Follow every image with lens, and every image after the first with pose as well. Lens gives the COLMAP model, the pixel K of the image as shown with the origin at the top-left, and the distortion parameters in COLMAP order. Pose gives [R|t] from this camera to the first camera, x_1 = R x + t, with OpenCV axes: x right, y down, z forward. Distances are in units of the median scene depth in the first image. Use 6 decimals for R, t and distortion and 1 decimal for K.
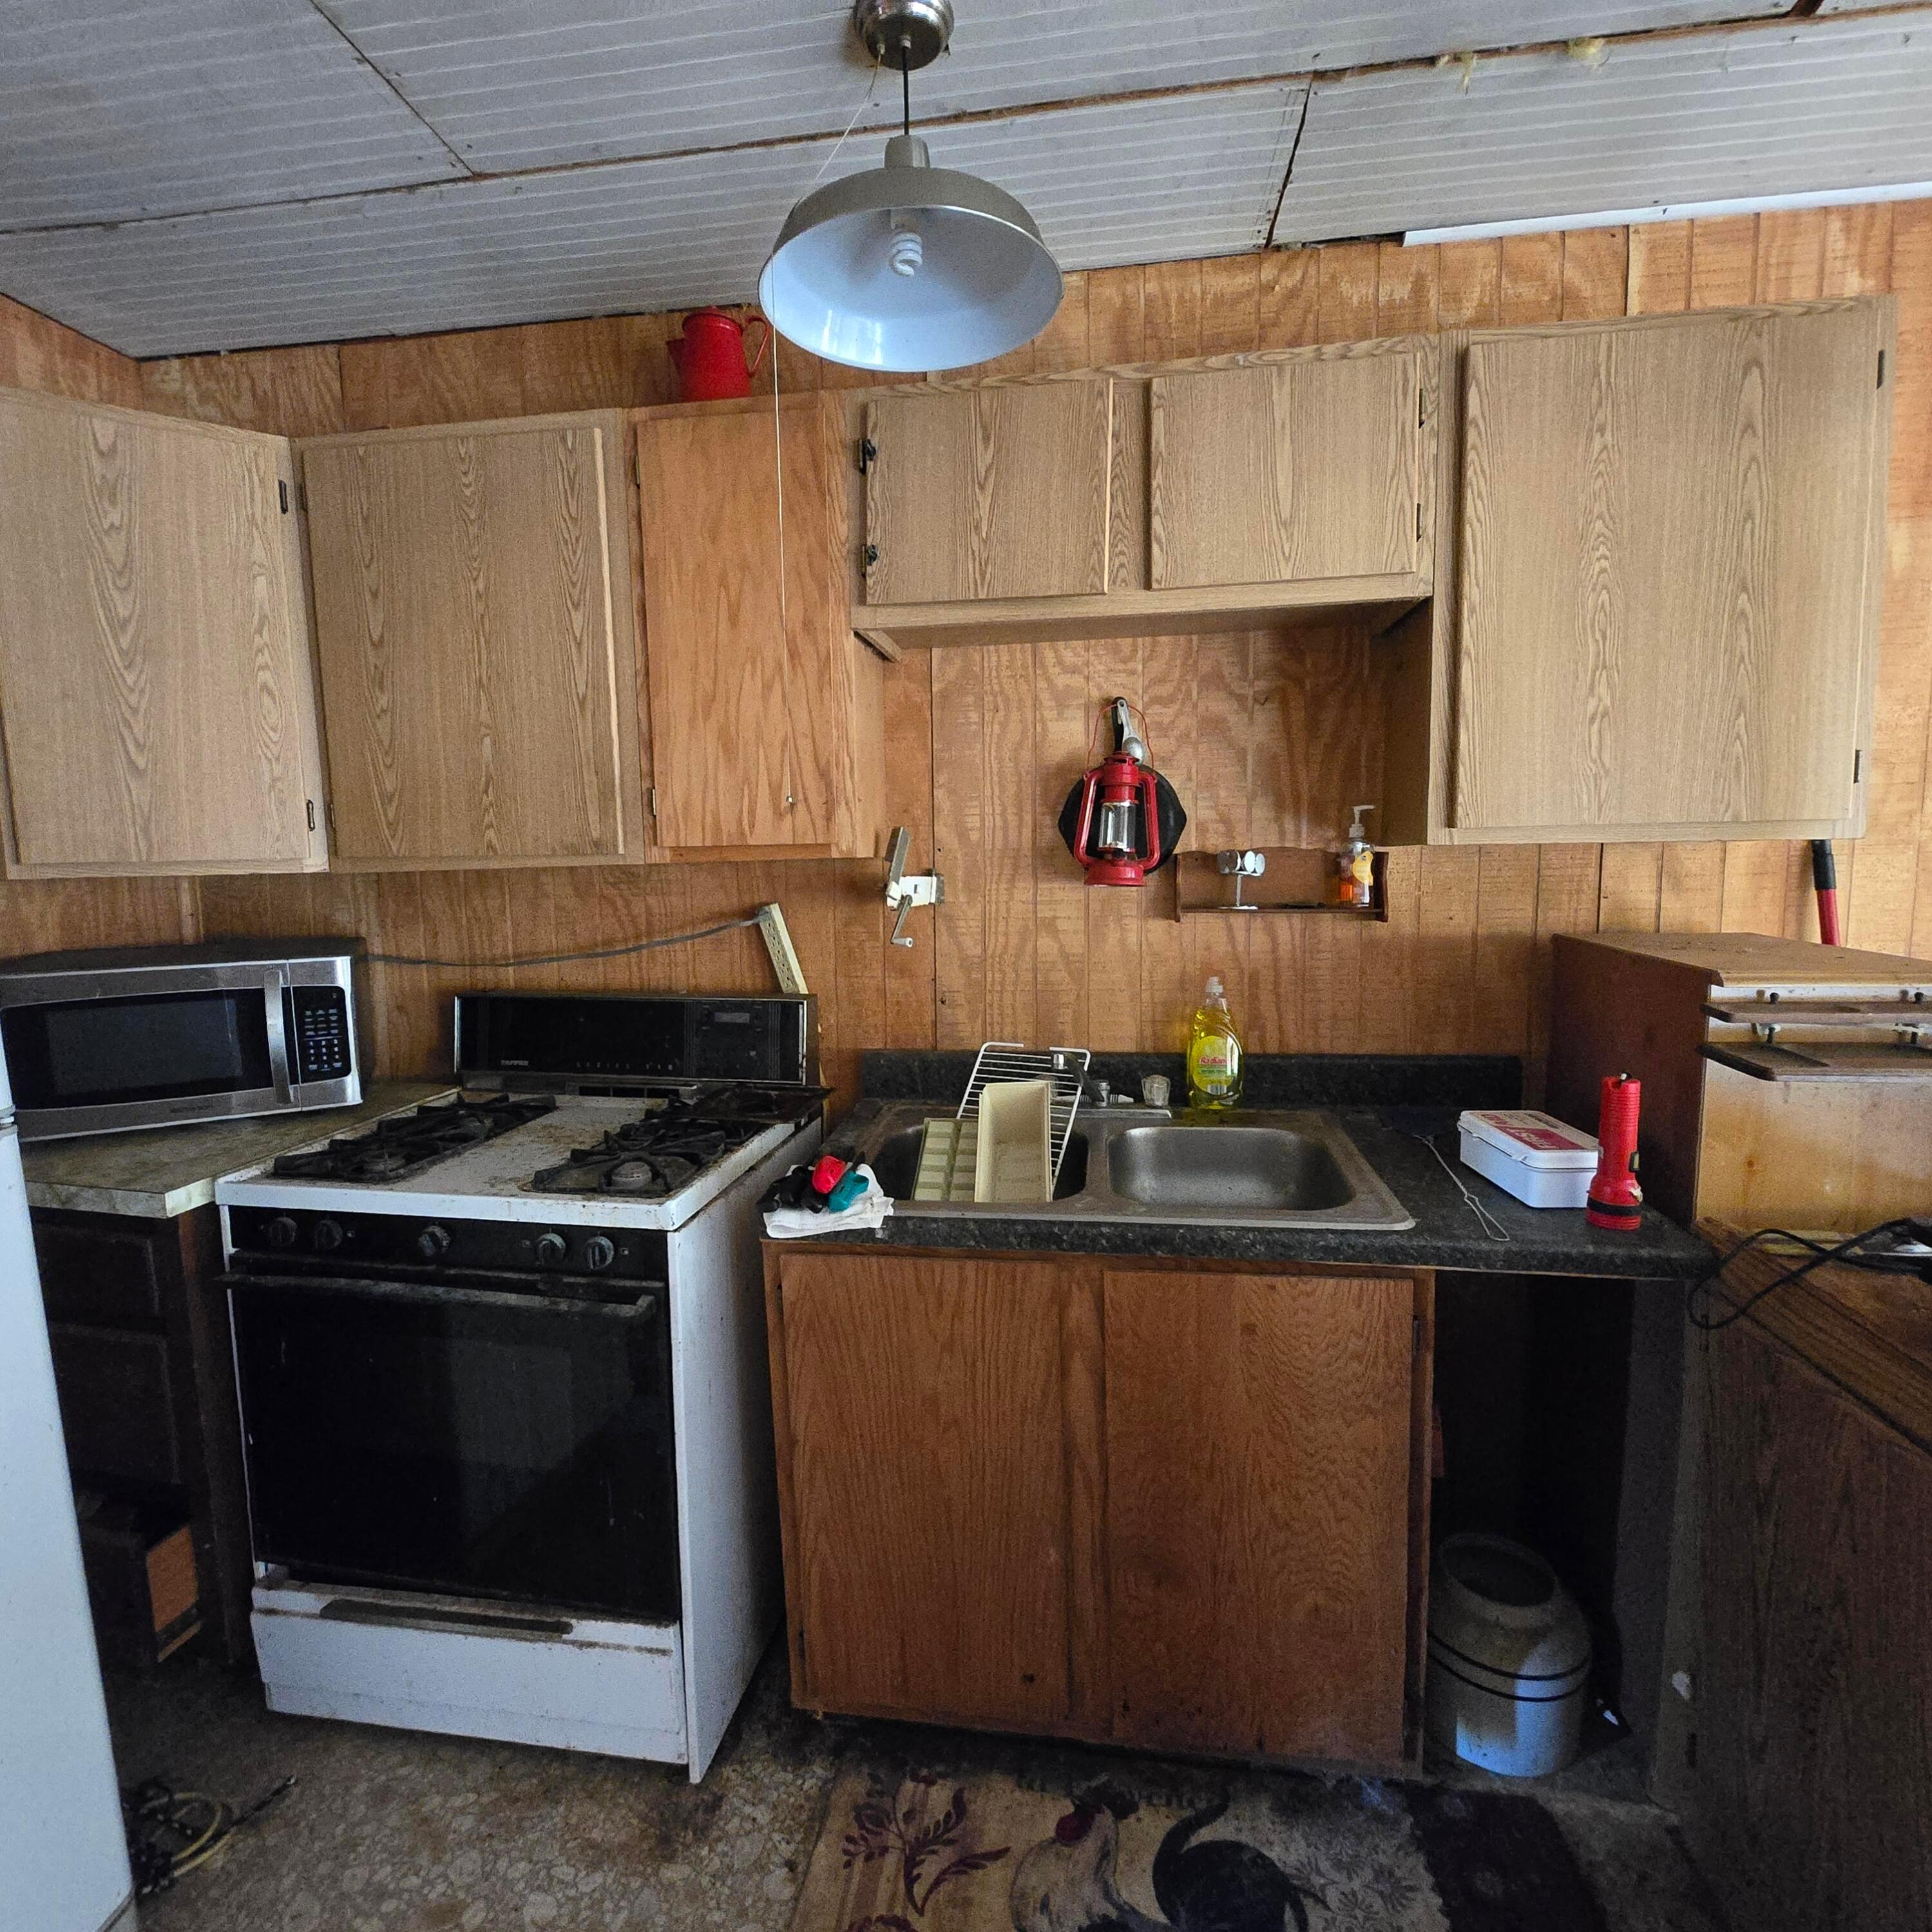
lens RADIAL K [[1013.1, 0, 967.2], [0, 1013.1, 955.4], [0, 0, 1]] dist [0.003333, -0.003731]
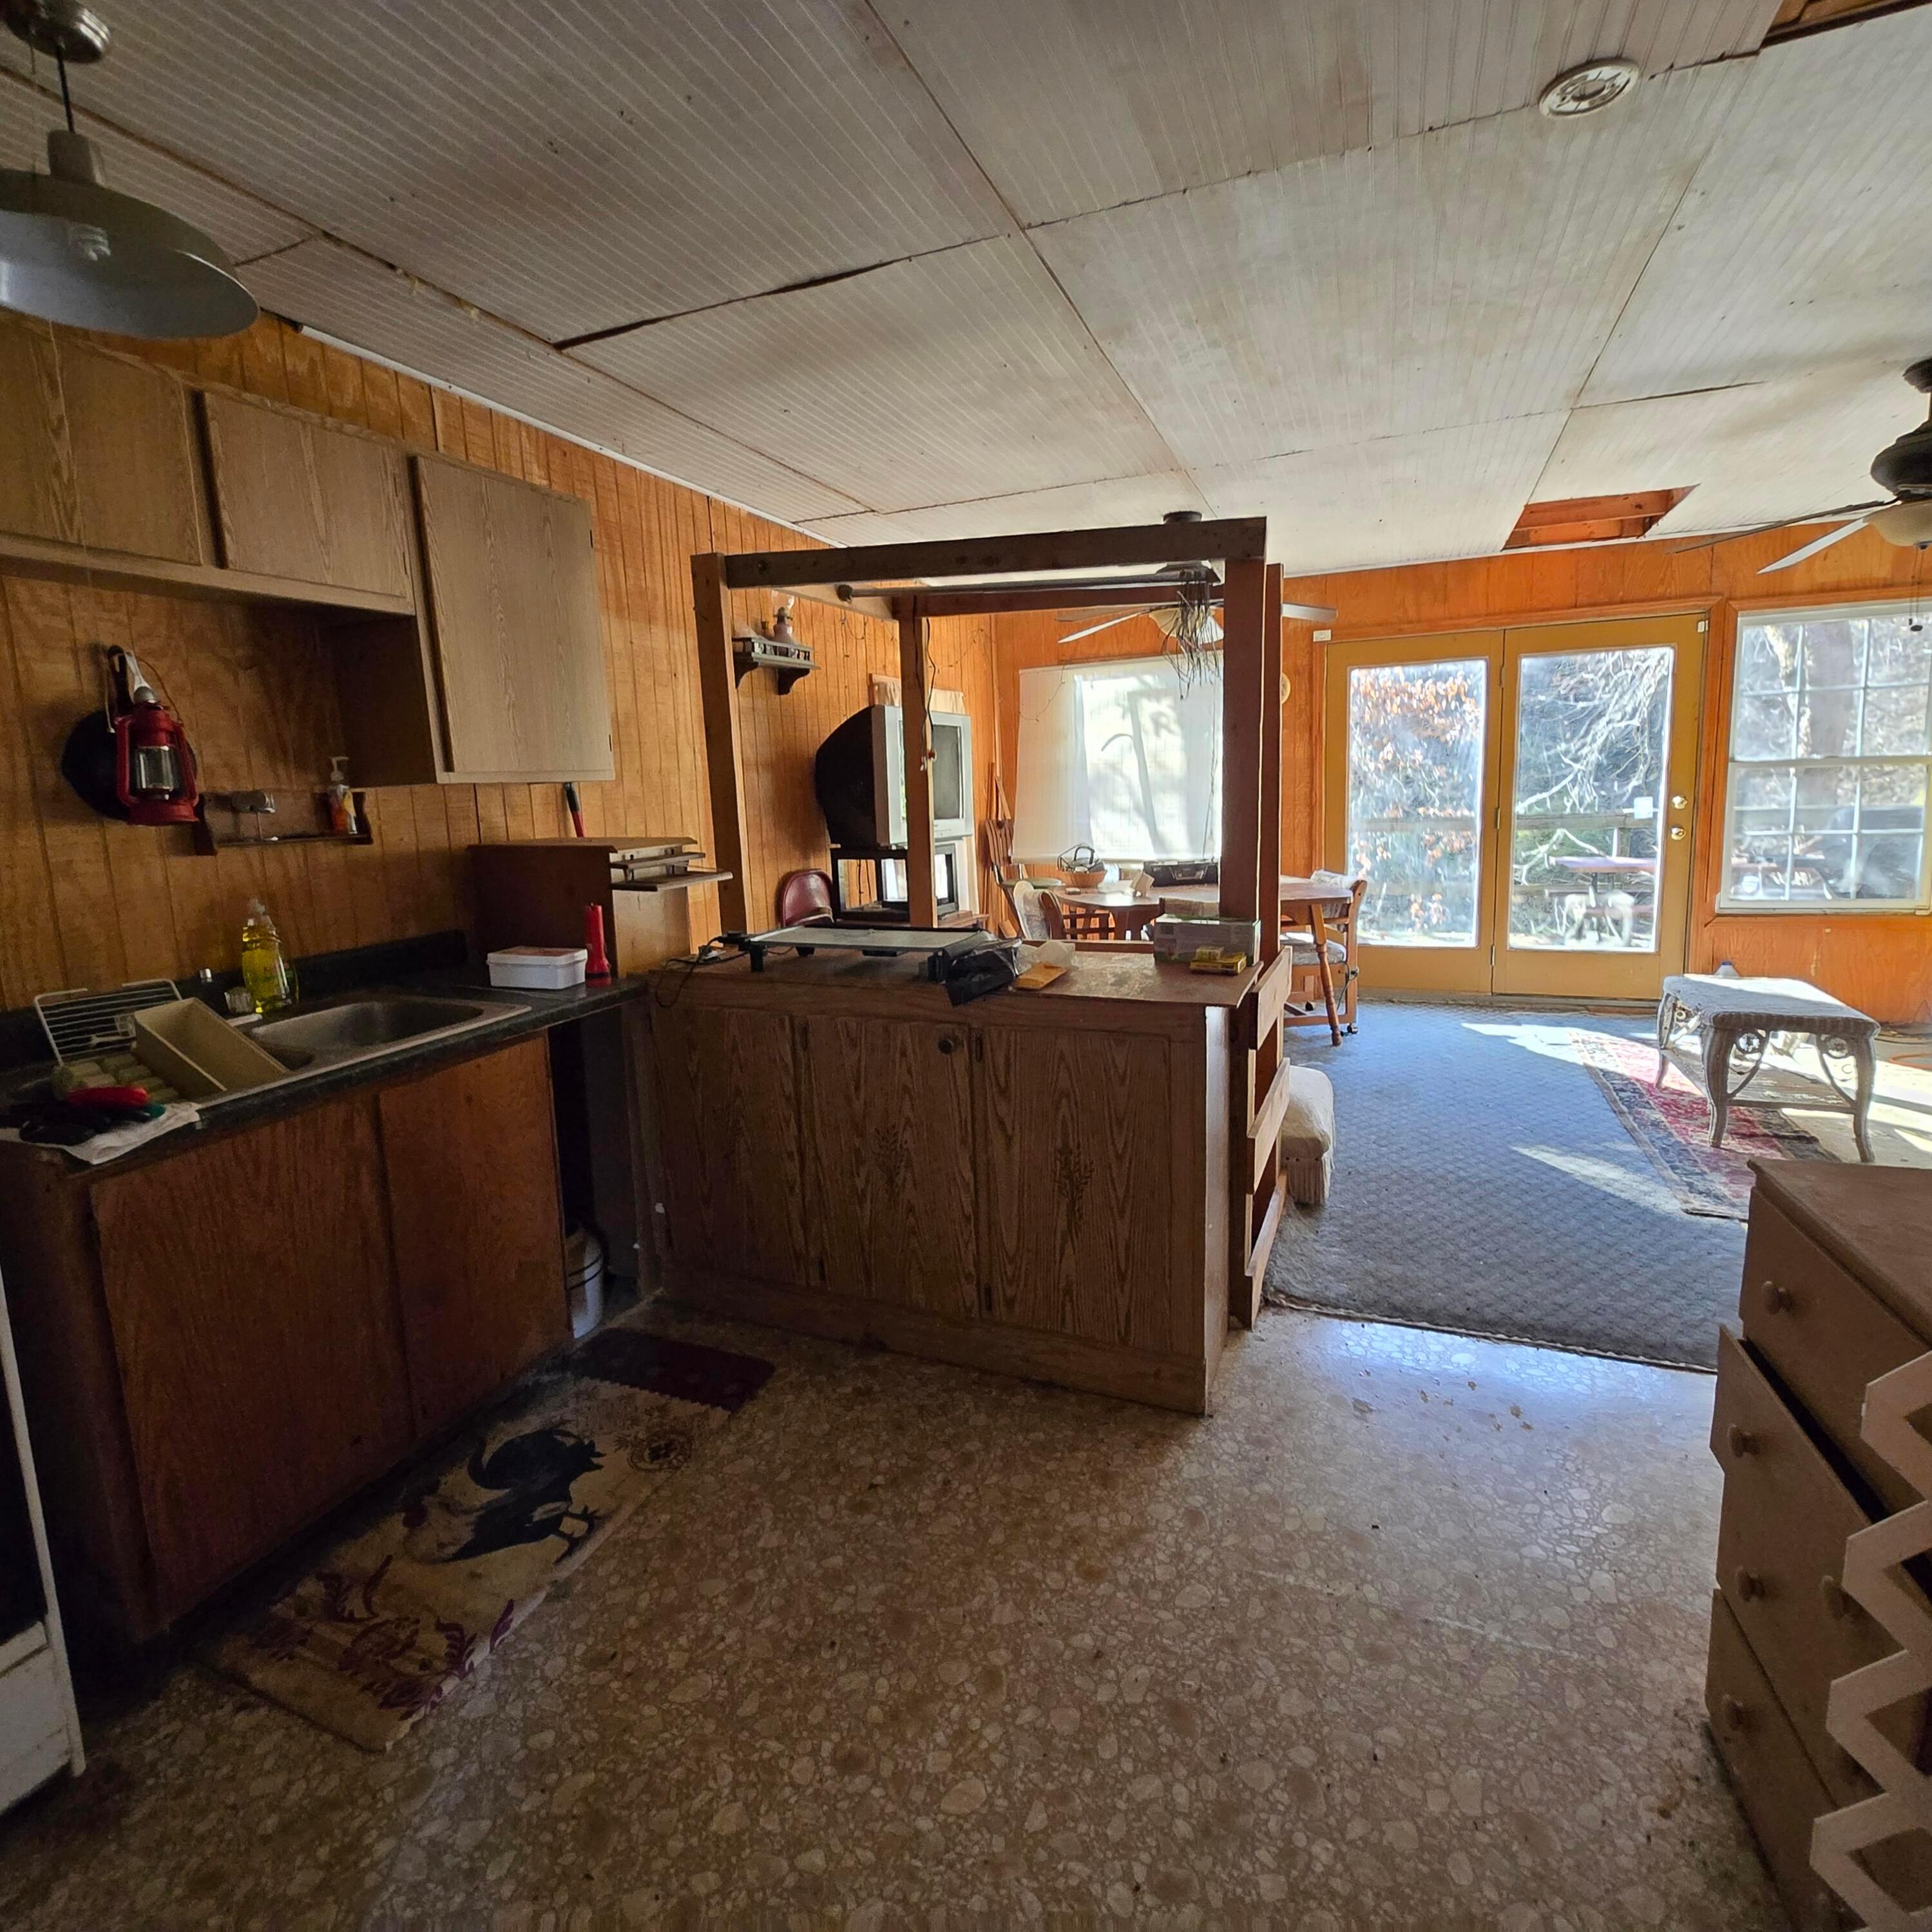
lens RADIAL K [[1013.1, 0, 964.8], [0, 1013.1, 953.1], [0, 0, 1]] dist [0.003333, -0.003731]
pose [[0.236829, -0.154553, 0.959180, -0.802522], [0.133711, 0.983056, 0.125386, 0.051891], [-0.962306, 0.098558, 0.253481, -0.100908]]
